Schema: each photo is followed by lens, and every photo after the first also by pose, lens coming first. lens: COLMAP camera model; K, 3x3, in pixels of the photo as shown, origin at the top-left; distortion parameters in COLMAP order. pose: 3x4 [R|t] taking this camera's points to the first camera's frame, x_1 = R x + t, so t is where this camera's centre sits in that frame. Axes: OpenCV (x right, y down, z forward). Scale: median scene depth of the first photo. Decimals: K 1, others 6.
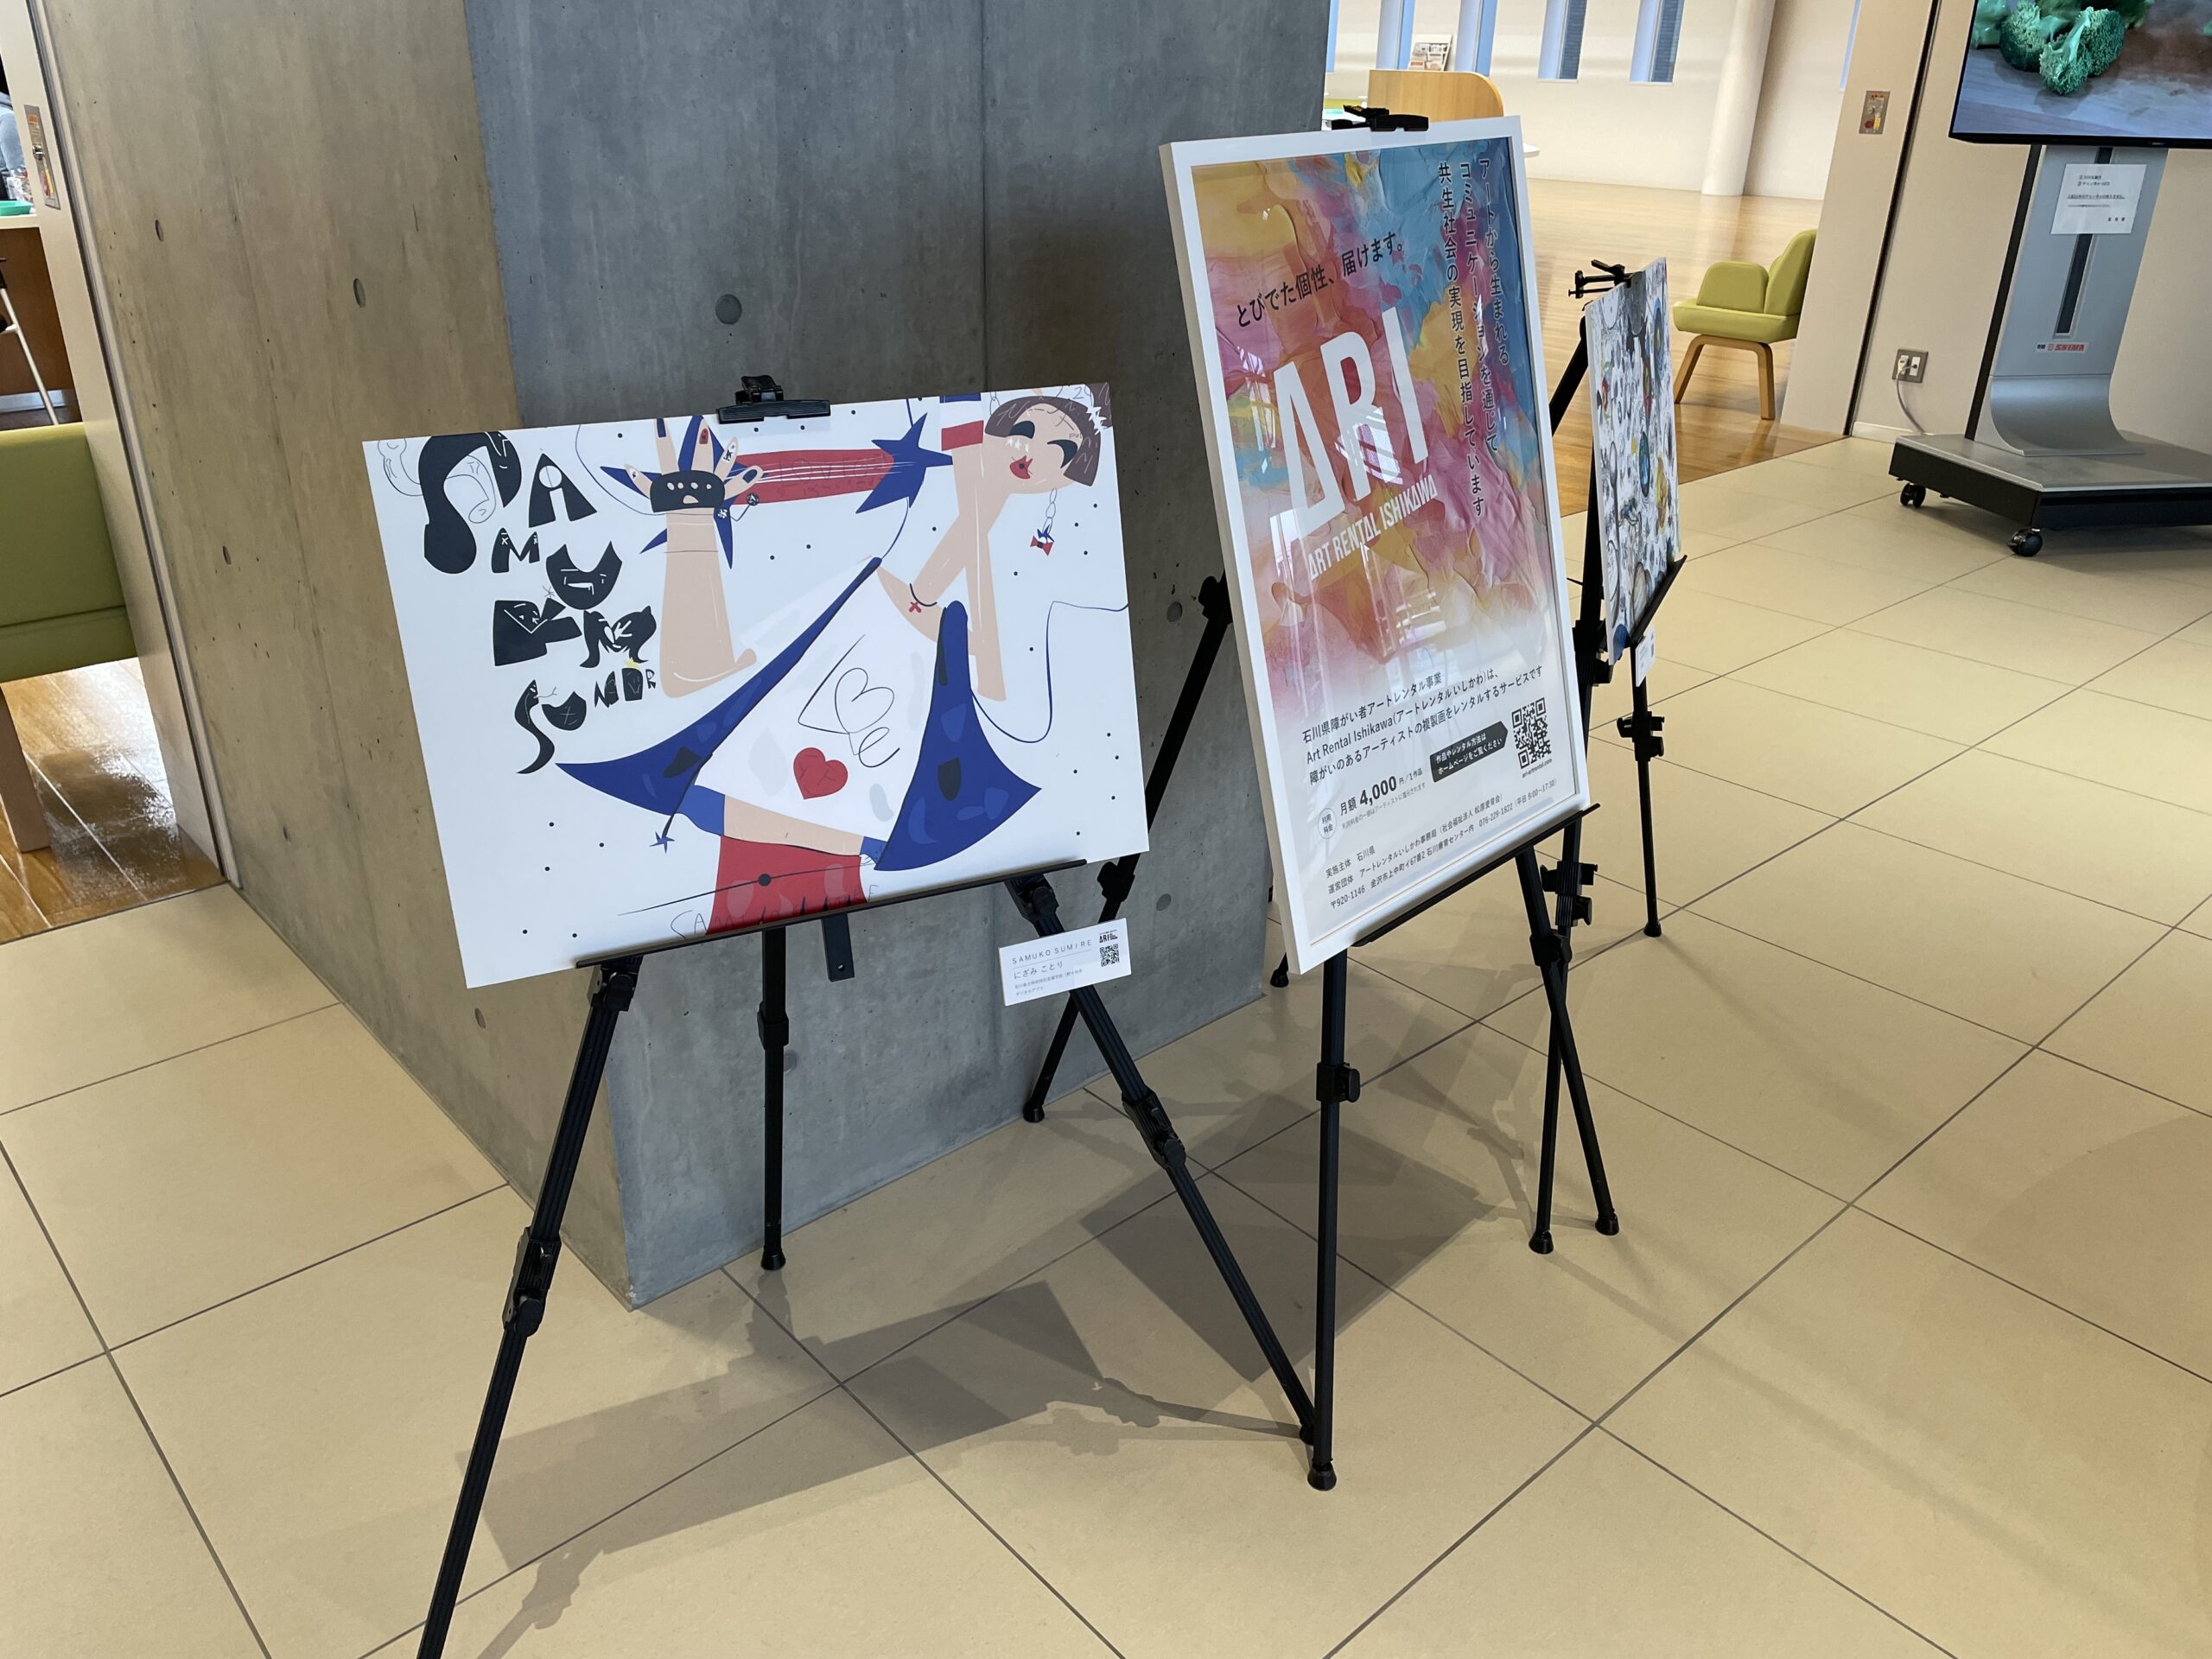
lens RADIAL K [[1670.7, 0, 1109.5], [0, 1670.7, 817.6], [0, 0, 1]] dist [0.067454, -0.003755]
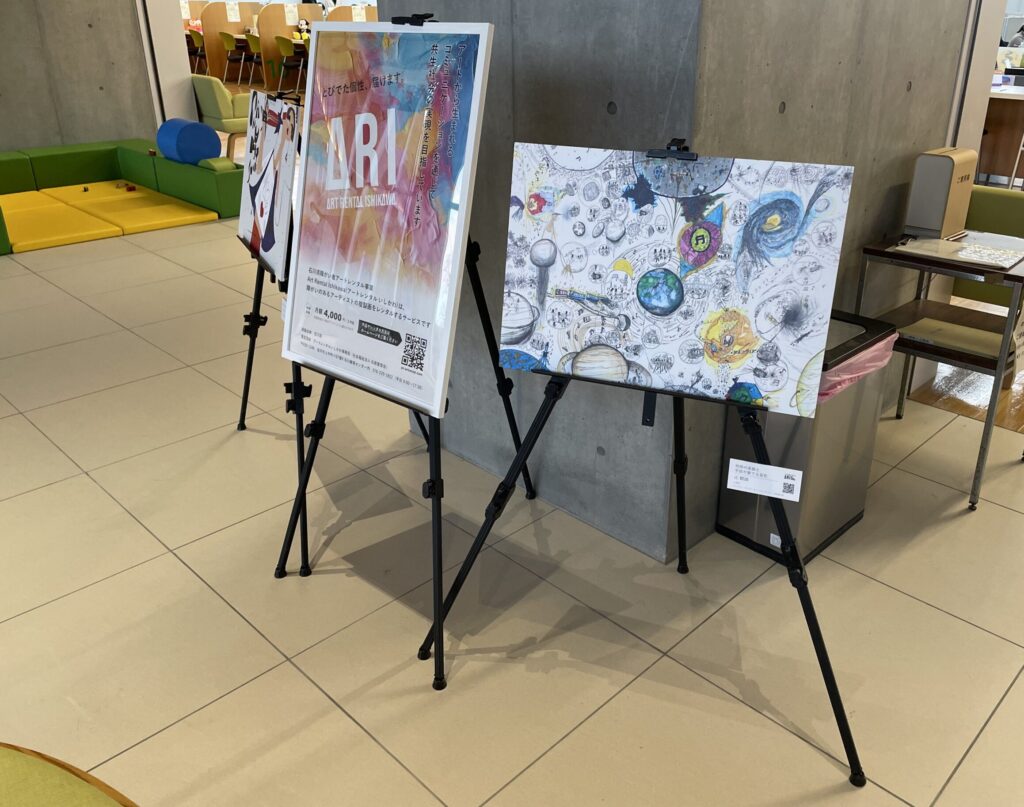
lens RADIAL K [[861.2, 0, 569.6], [0, 861.2, 375.4], [0, 0, 1]] dist [0.111850, -0.140633]
pose [[0.079044, 0.378794, -0.922099, 1.519728], [-0.426311, 0.848988, 0.312216, -0.525699], [0.901117, 0.368422, 0.228592, 1.245984]]
